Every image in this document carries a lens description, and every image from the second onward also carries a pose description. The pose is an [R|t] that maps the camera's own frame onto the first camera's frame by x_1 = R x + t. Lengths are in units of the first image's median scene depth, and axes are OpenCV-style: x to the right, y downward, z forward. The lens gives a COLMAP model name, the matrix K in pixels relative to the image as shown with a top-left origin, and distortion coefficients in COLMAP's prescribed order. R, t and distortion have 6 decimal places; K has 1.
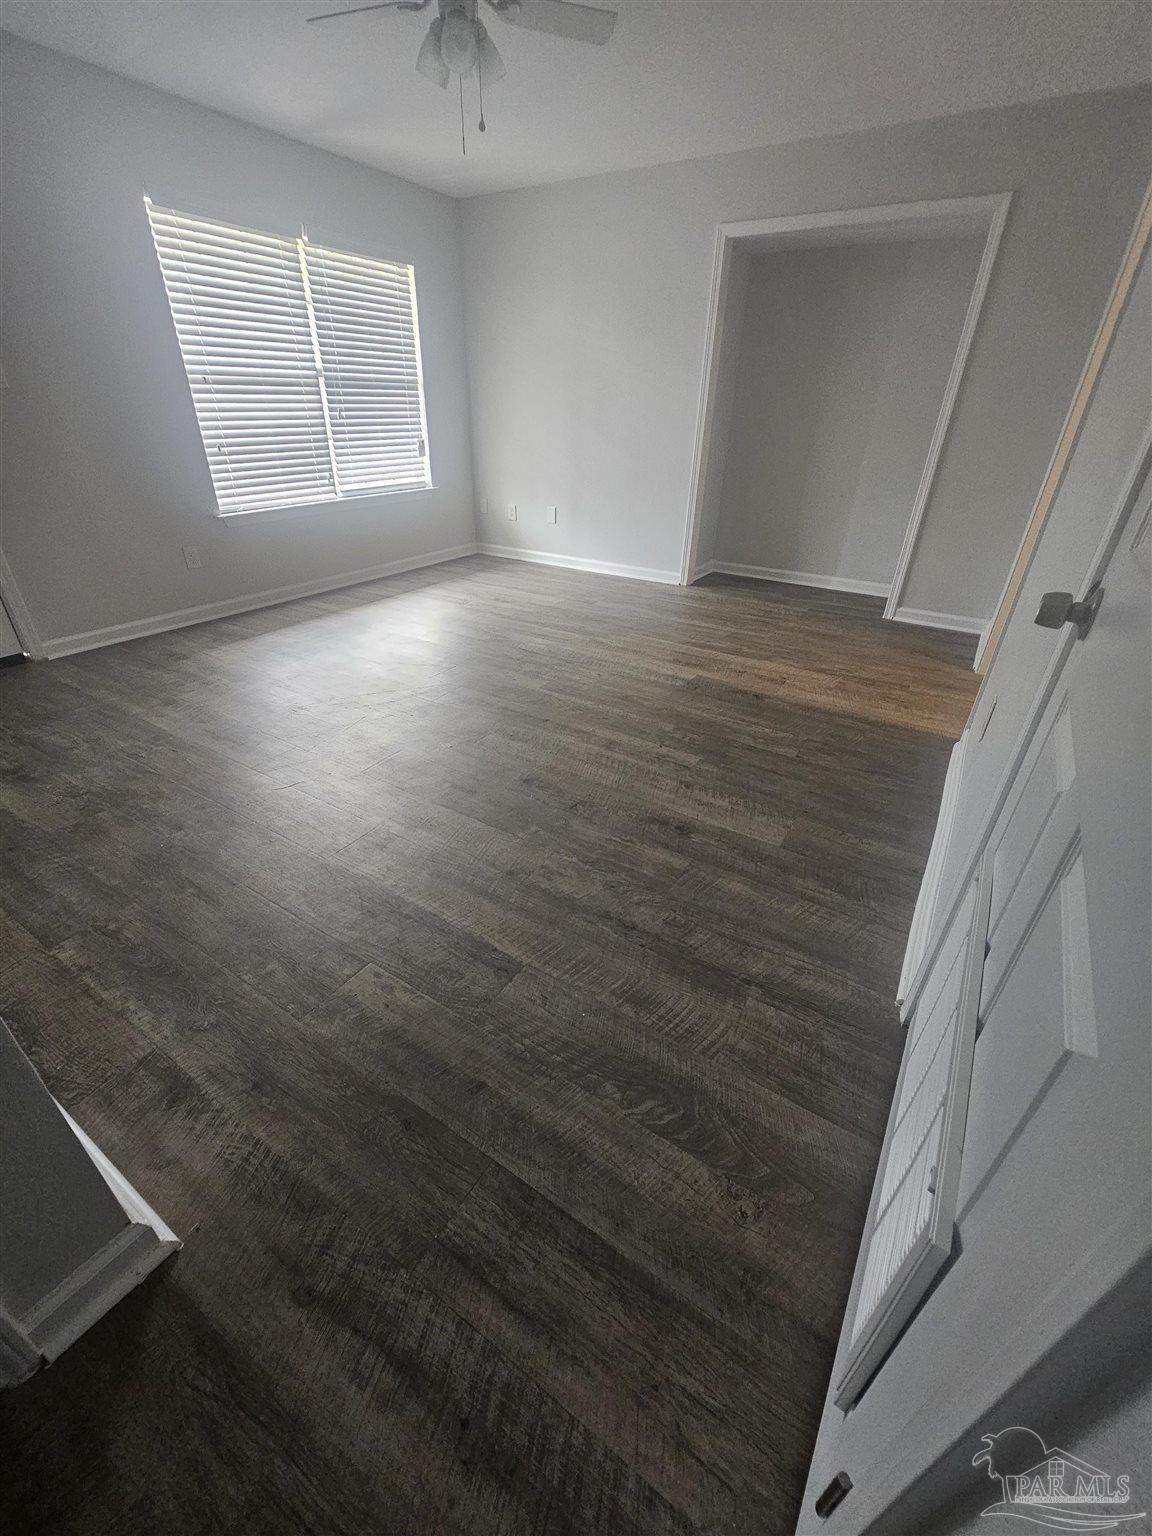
lens RADIAL K [[626.5, 0, 577.1], [0, 626.5, 771.0], [0, 0, 1]] dist [0.002026, 0.000187]
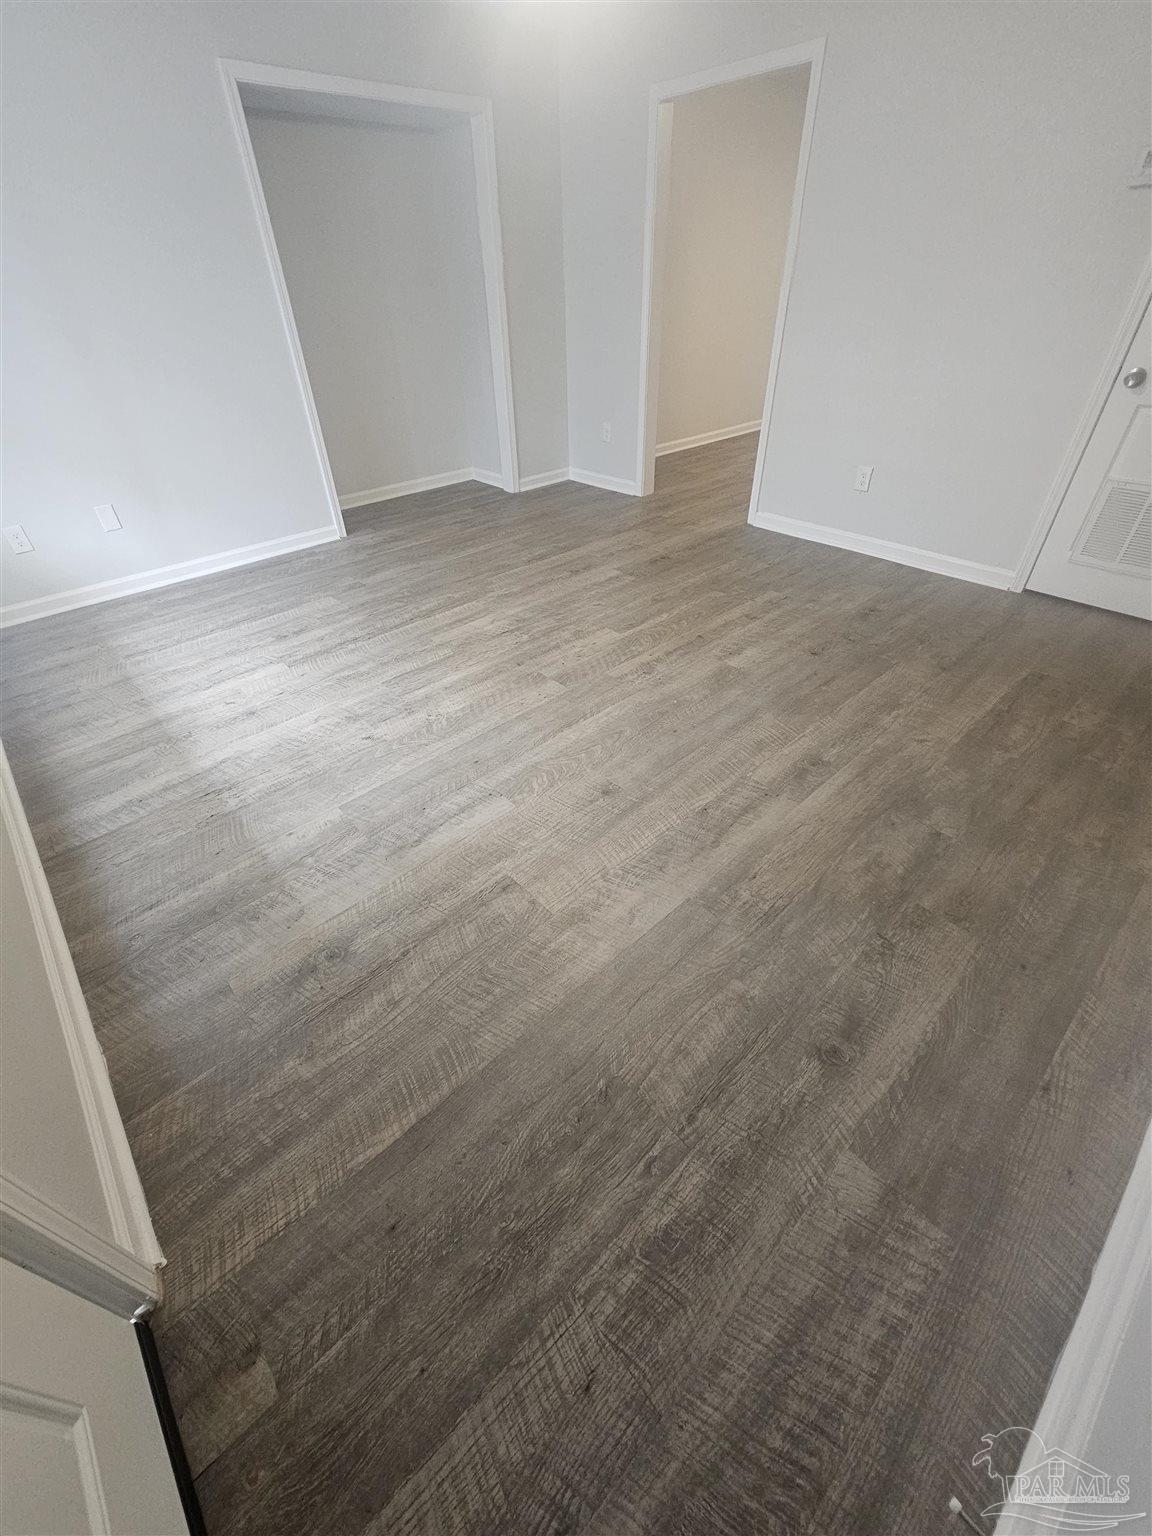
lens RADIAL K [[626.5, 0, 577.8], [0, 626.5, 765.7], [0, 0, 1]] dist [0.002026, 0.000187]
pose [[0.267388, -0.615457, 0.741429, -0.846958], [0.511786, 0.742654, 0.431904, -0.398402], [-0.816443, 0.263967, 0.513559, 0.560030]]
